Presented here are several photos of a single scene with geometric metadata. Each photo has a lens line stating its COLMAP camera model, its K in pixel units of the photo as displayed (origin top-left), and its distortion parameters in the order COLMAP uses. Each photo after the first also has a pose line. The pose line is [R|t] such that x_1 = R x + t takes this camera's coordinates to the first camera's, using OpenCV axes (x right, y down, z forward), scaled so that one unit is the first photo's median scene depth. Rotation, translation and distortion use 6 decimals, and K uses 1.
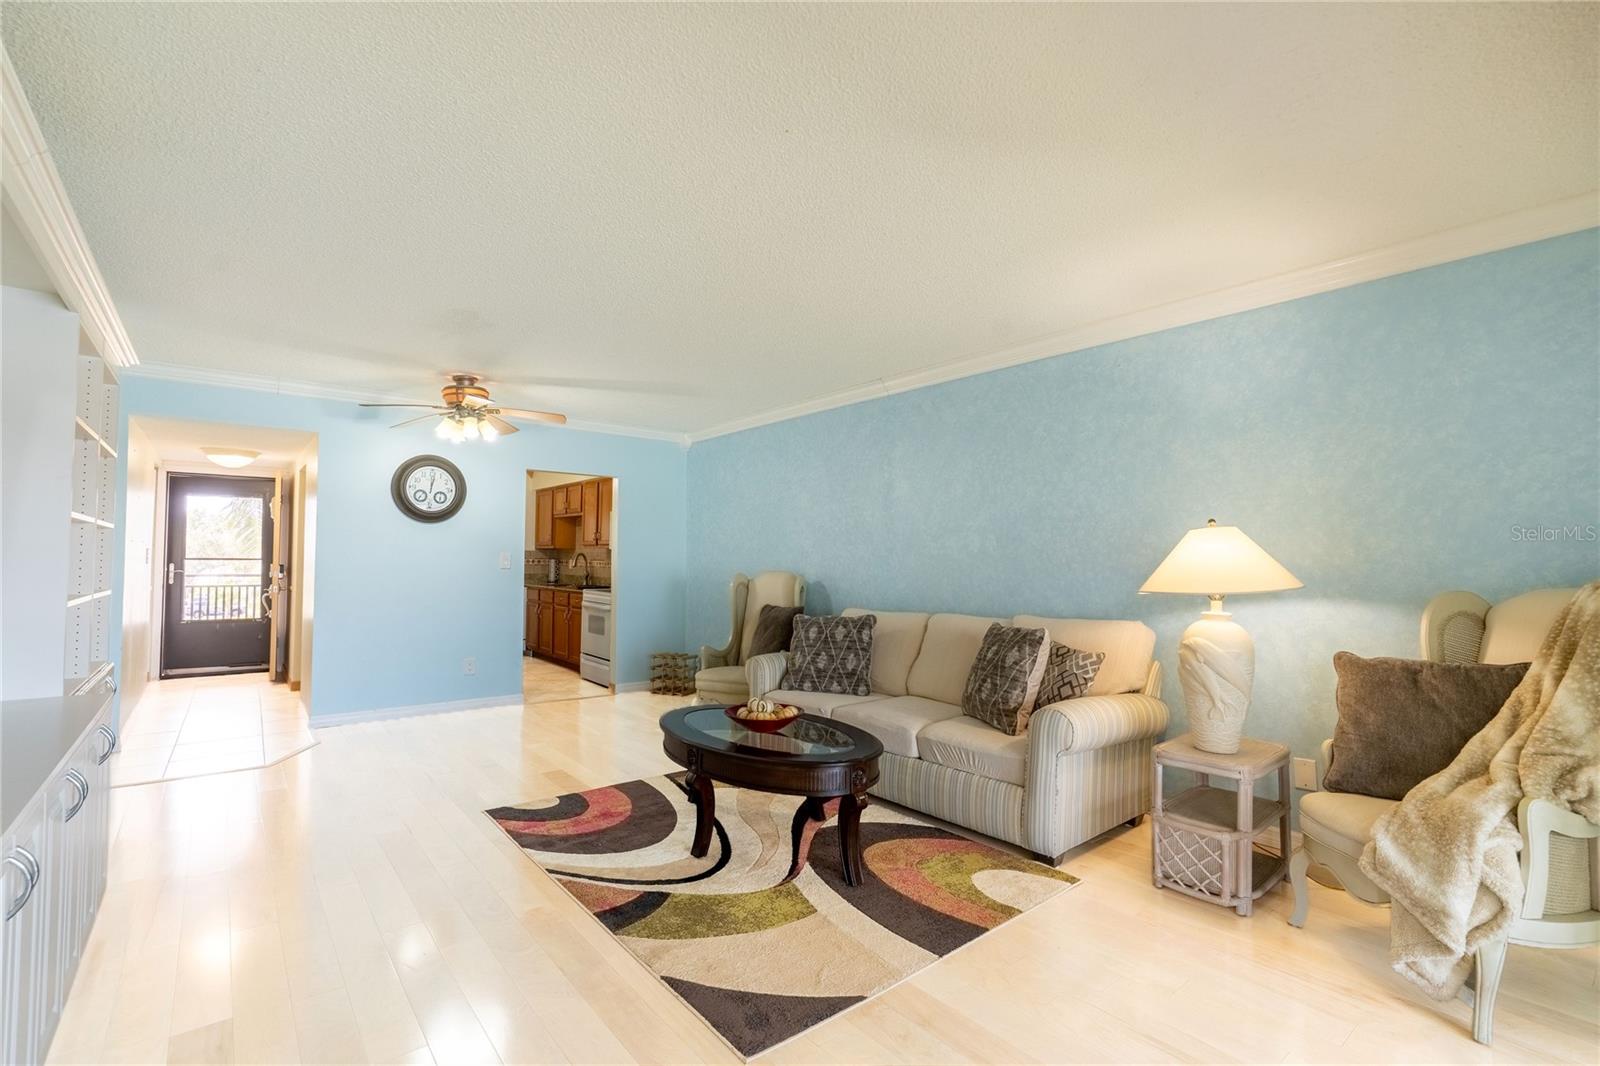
lens RADIAL K [[715.8, 0, 812.3], [0, 715.8, 539.8], [0, 0, 1]] dist [-0.021474, 0.001403]
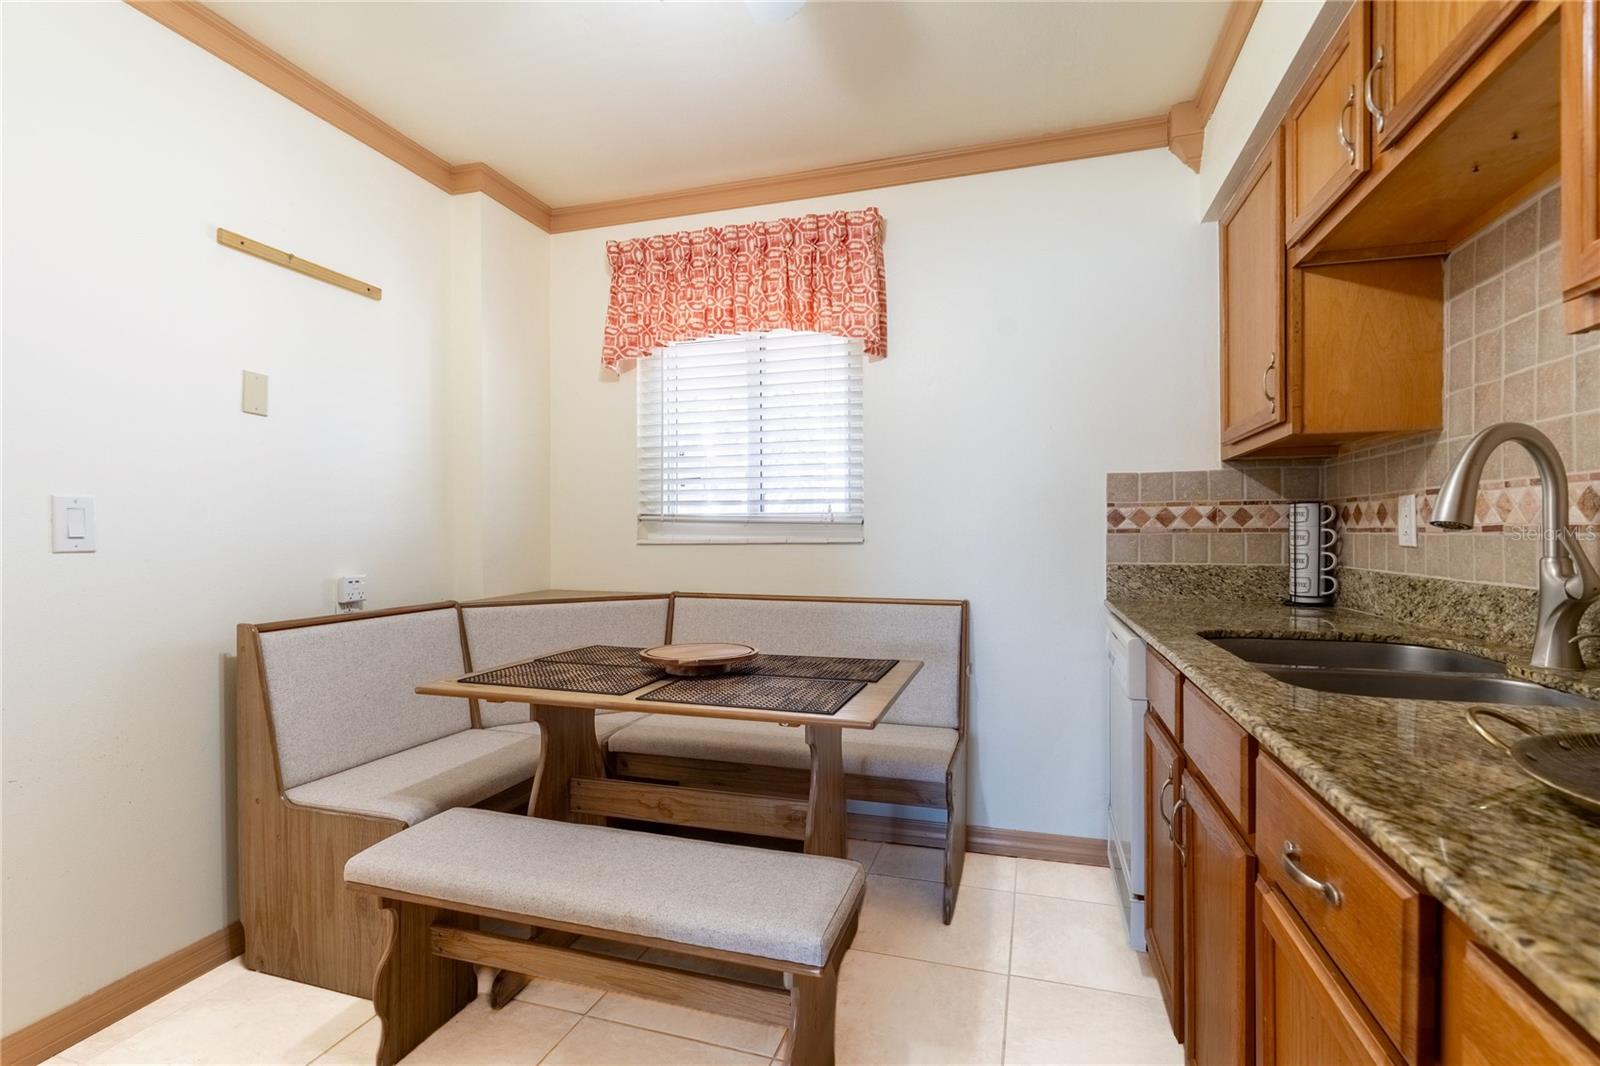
lens RADIAL K [[761.2, 0, 804.1], [0, 761.2, 539.0], [0, 0, 1]] dist [-0.002389, -0.000078]
pose [[0.560728, -0.010630, -0.827932, -0.644461], [0.032181, 0.999442, 0.008963, 0.078511], [0.827374, -0.031669, 0.560757, 1.862576]]
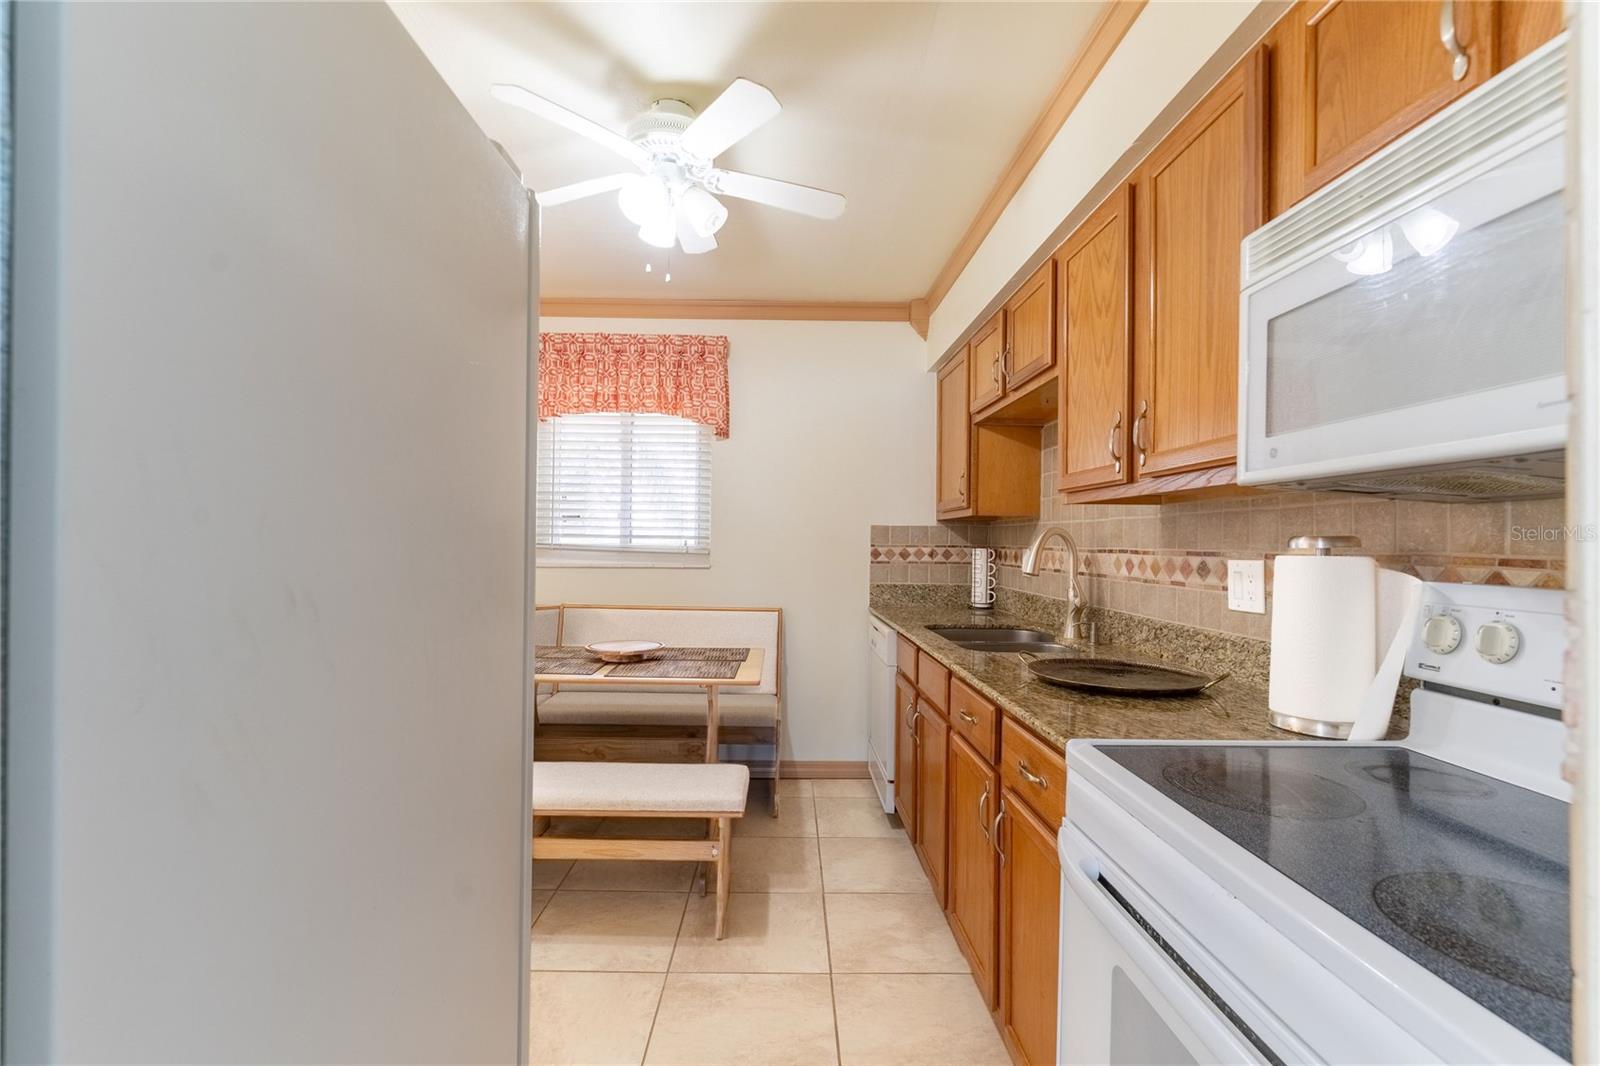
lens RADIAL K [[715.8, 0, 813.3], [0, 715.8, 541.4], [0, 0, 1]] dist [-0.021474, 0.001403]
pose [[0.803200, -0.003187, -0.595701, -0.529672], [0.012585, 0.999853, 0.011619, 0.045224], [0.595577, -0.016829, 0.803122, 1.628222]]
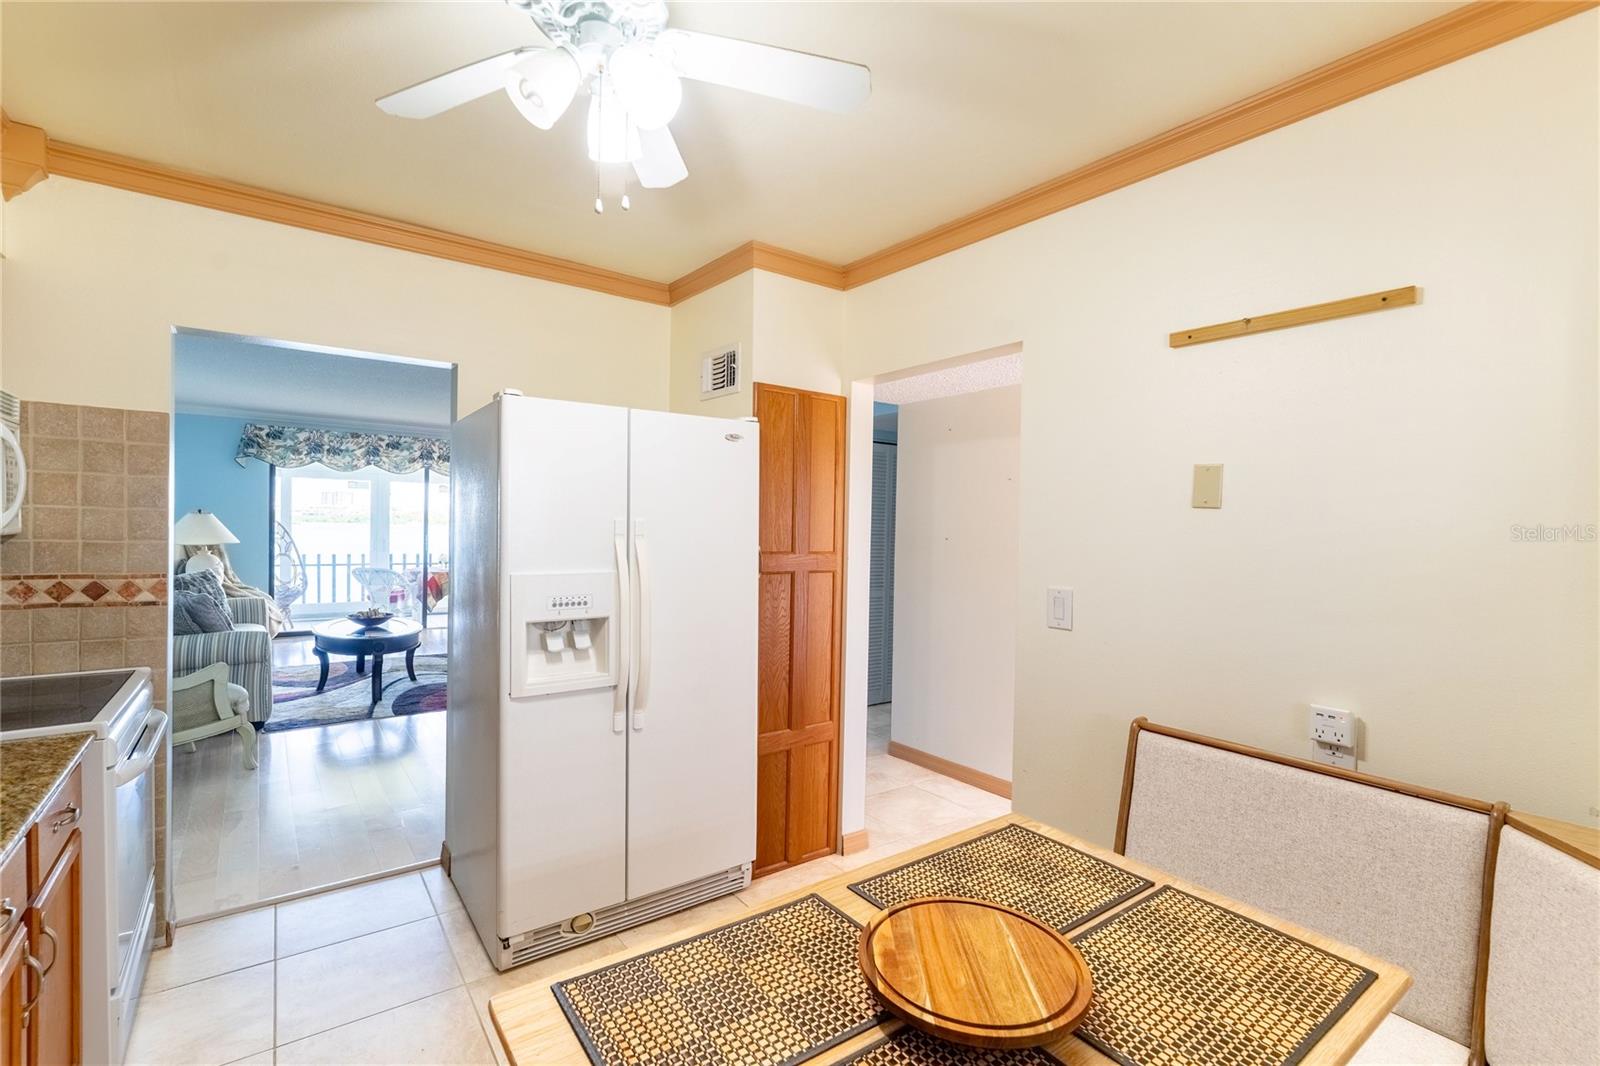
lens RADIAL K [[715.8, 0, 794.4], [0, 715.8, 533.6], [0, 0, 1]] dist [-0.021474, 0.001403]
pose [[-0.998164, -0.025492, 0.054939, -1.063018], [-0.025980, 0.999629, -0.008185, 0.009890], [-0.054710, -0.009597, -0.998456, 2.344489]]
